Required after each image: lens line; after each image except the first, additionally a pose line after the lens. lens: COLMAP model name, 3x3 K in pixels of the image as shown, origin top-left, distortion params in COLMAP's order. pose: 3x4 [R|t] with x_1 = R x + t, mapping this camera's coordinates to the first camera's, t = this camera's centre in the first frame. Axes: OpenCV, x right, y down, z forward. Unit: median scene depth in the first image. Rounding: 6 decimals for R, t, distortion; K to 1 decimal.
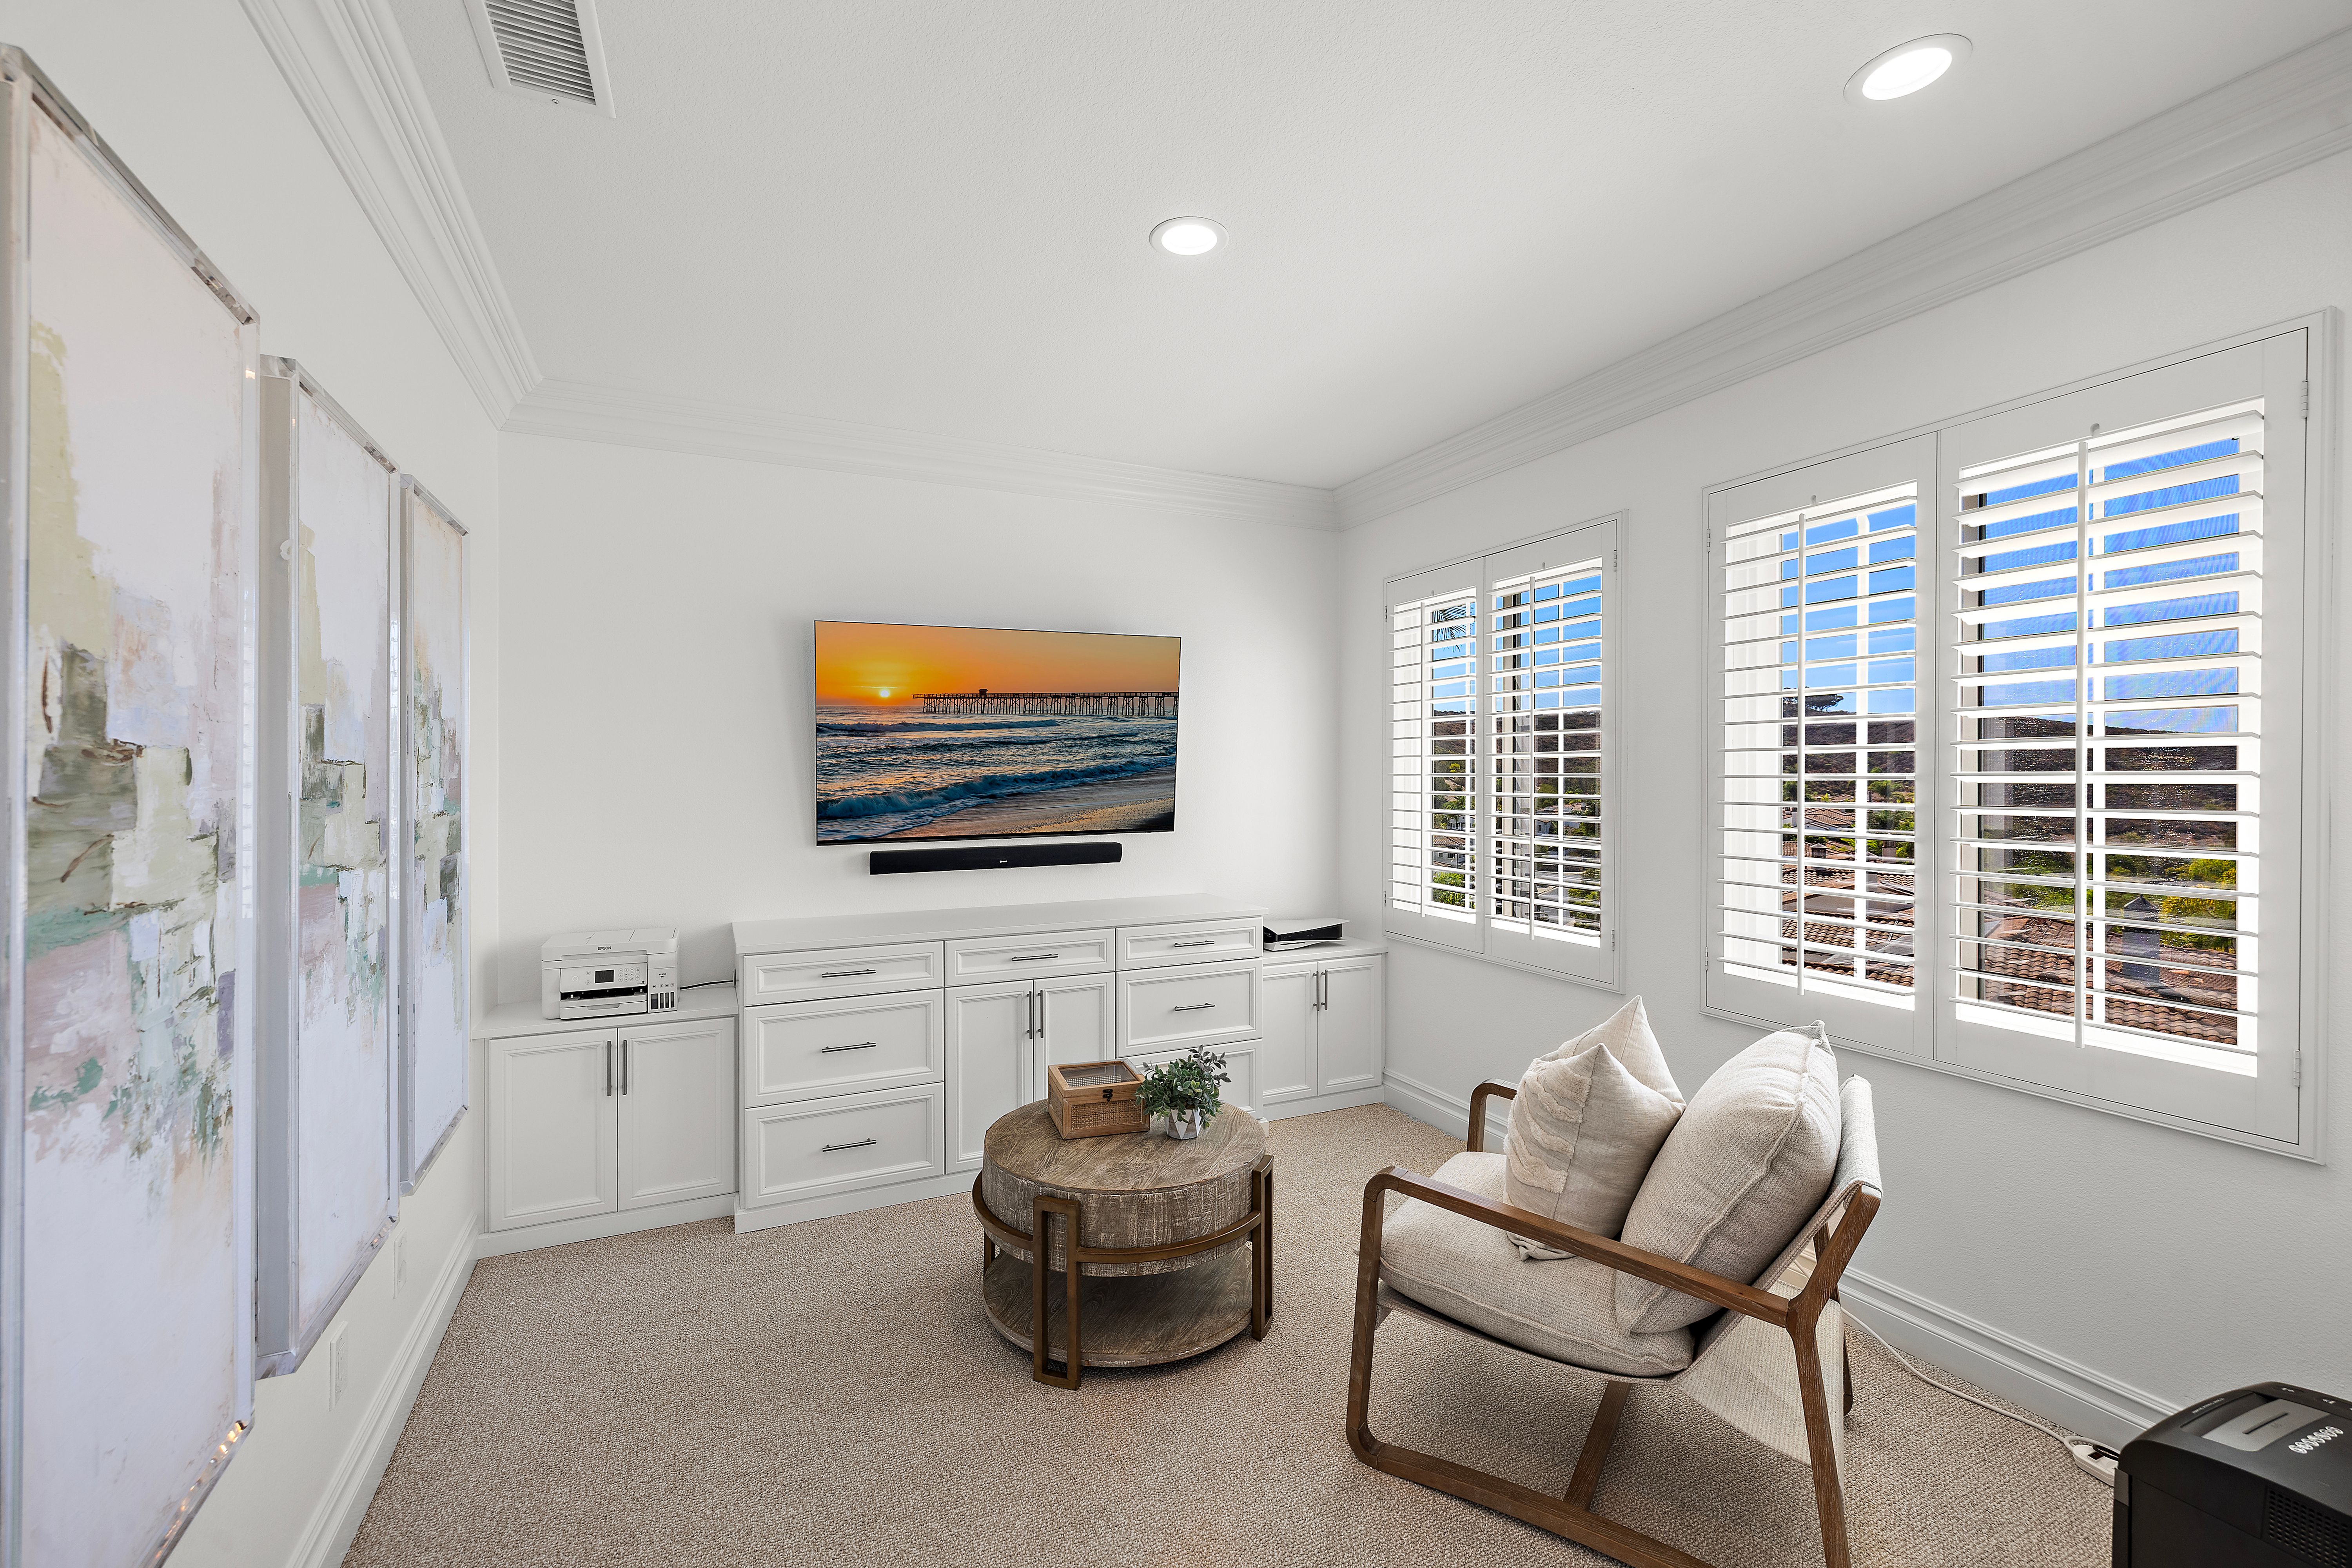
lens RADIAL K [[998.1, 0, 1181.3], [0, 998.1, 780.9], [0, 0, 1]] dist [0.000622, 0.001118]
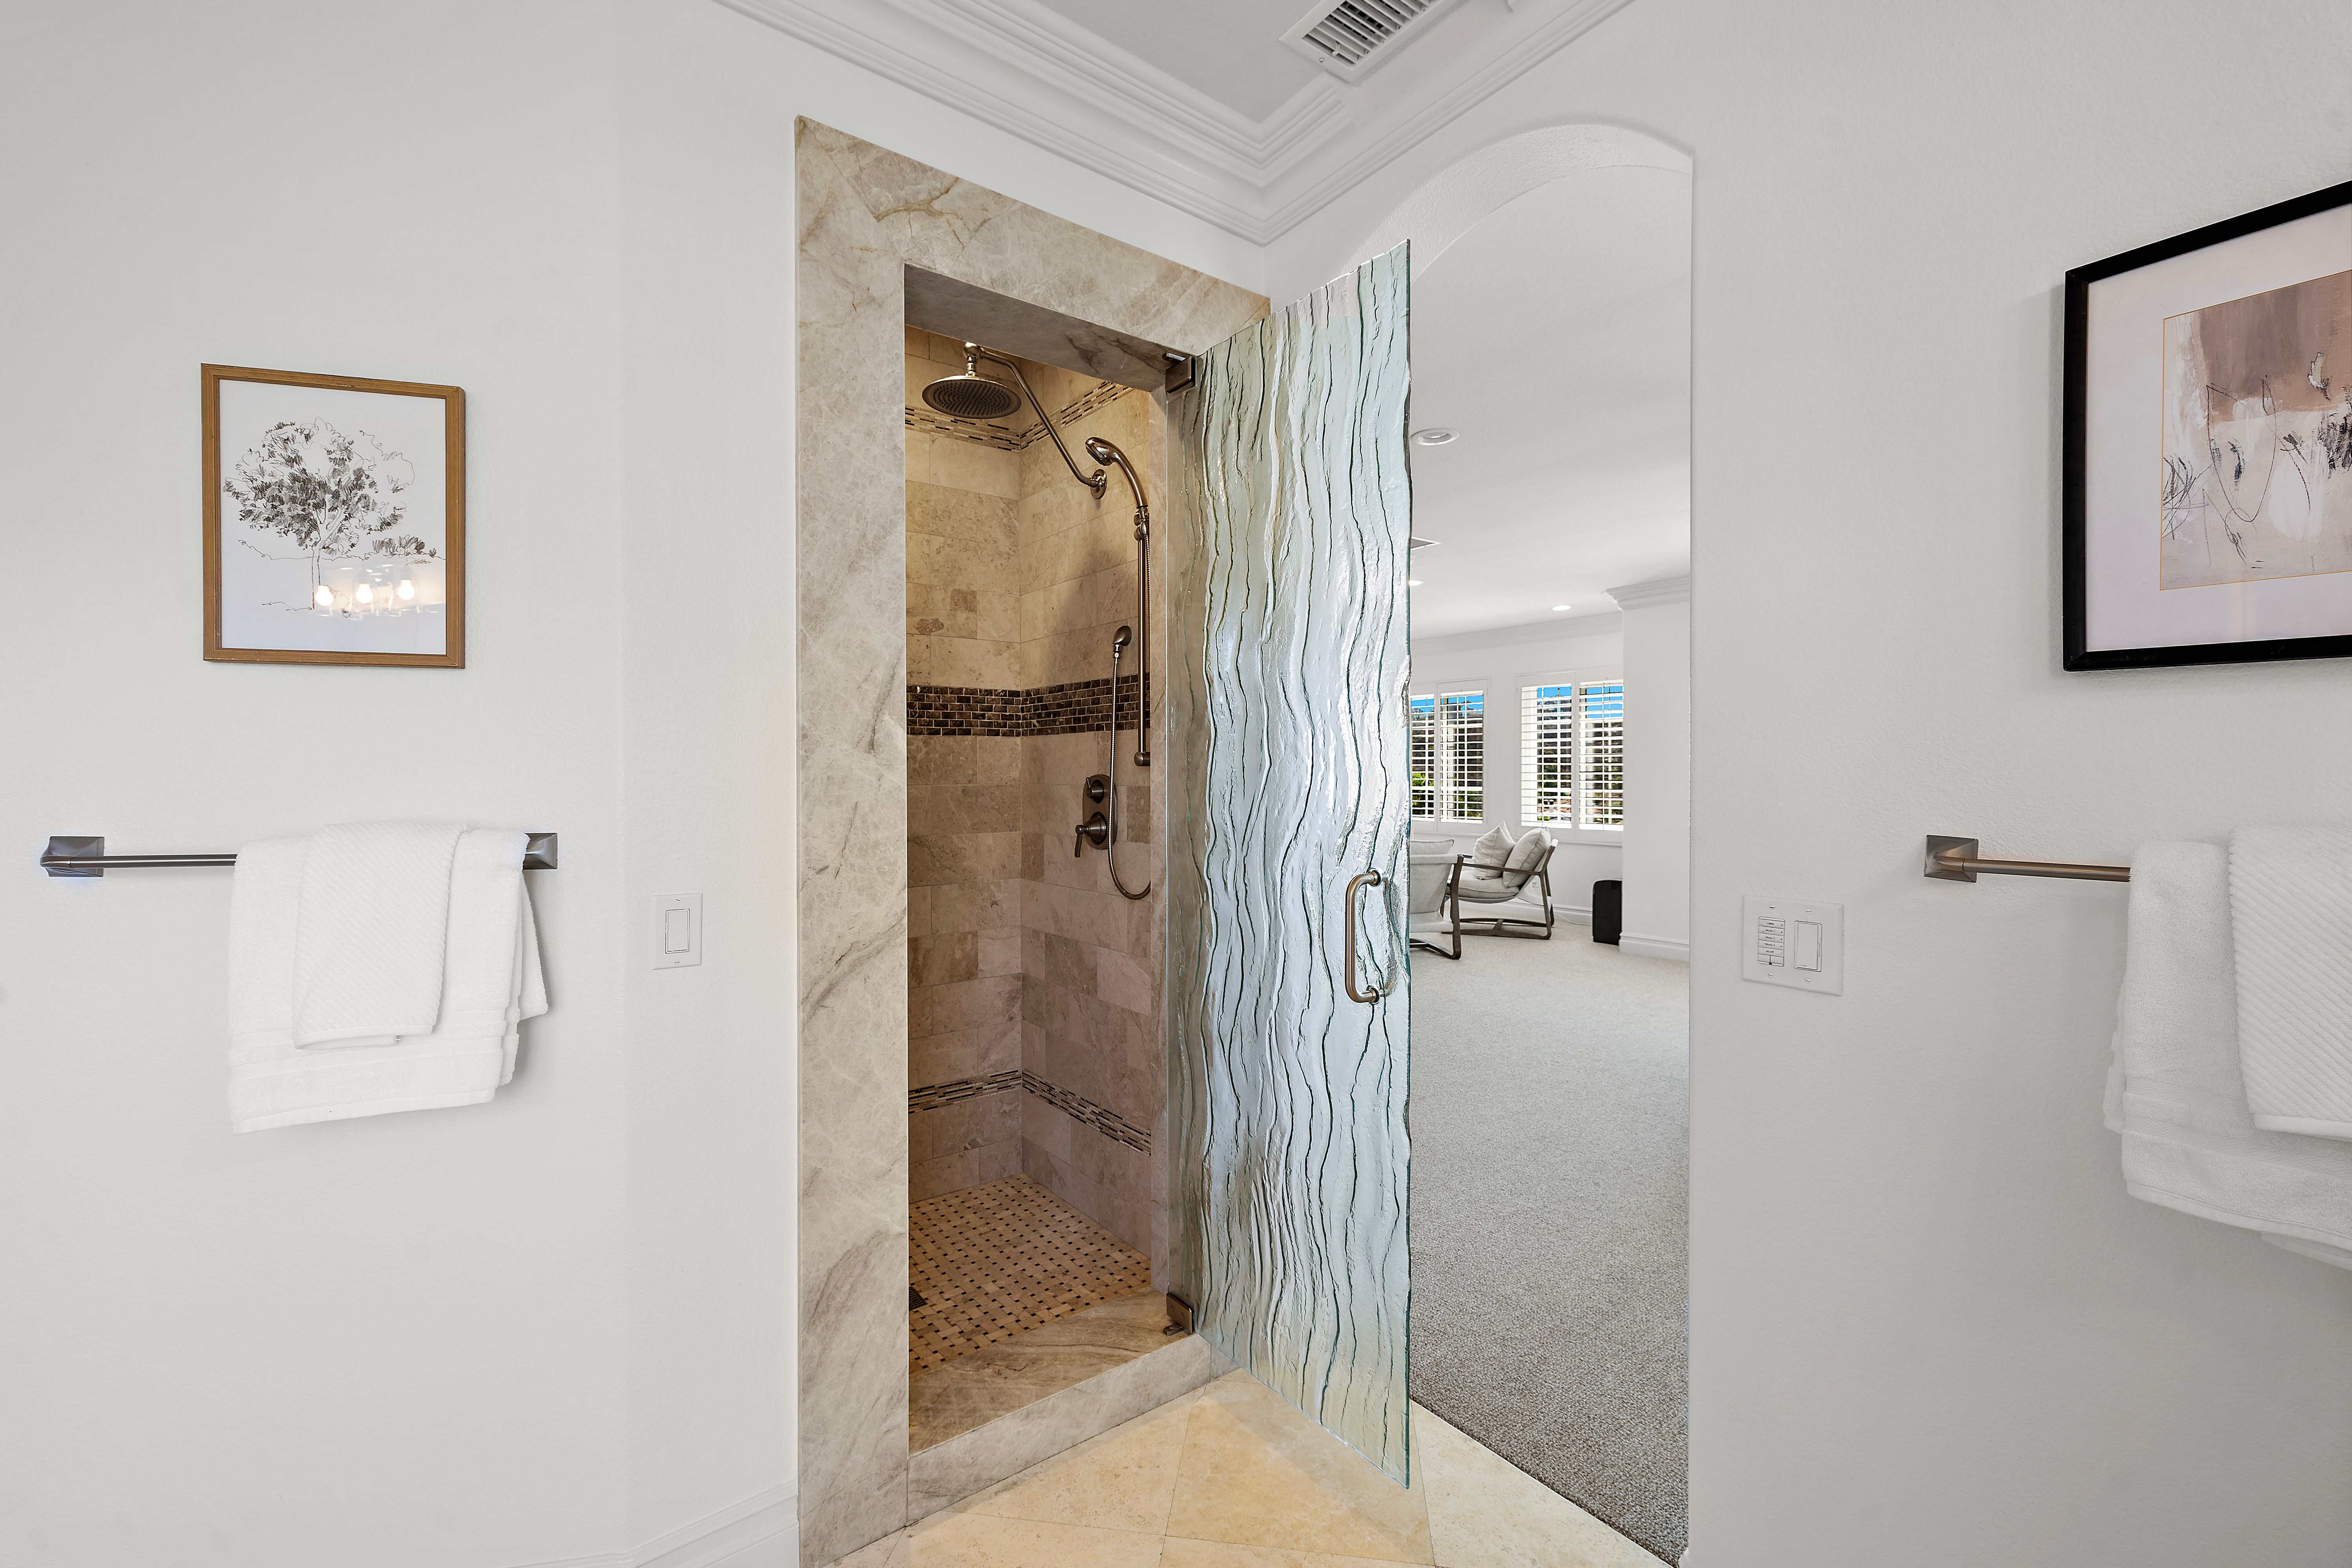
lens RADIAL K [[998.1, 0, 1166.3], [0, 998.1, 777.8], [0, 0, 1]] dist [0.000622, 0.001118]
pose [[0.982716, 0.000624, 0.185117, -1.219151], [-0.000247, 0.999998, -0.002058, 0.047109], [-0.185118, 0.001977, 0.982714, -2.019962]]
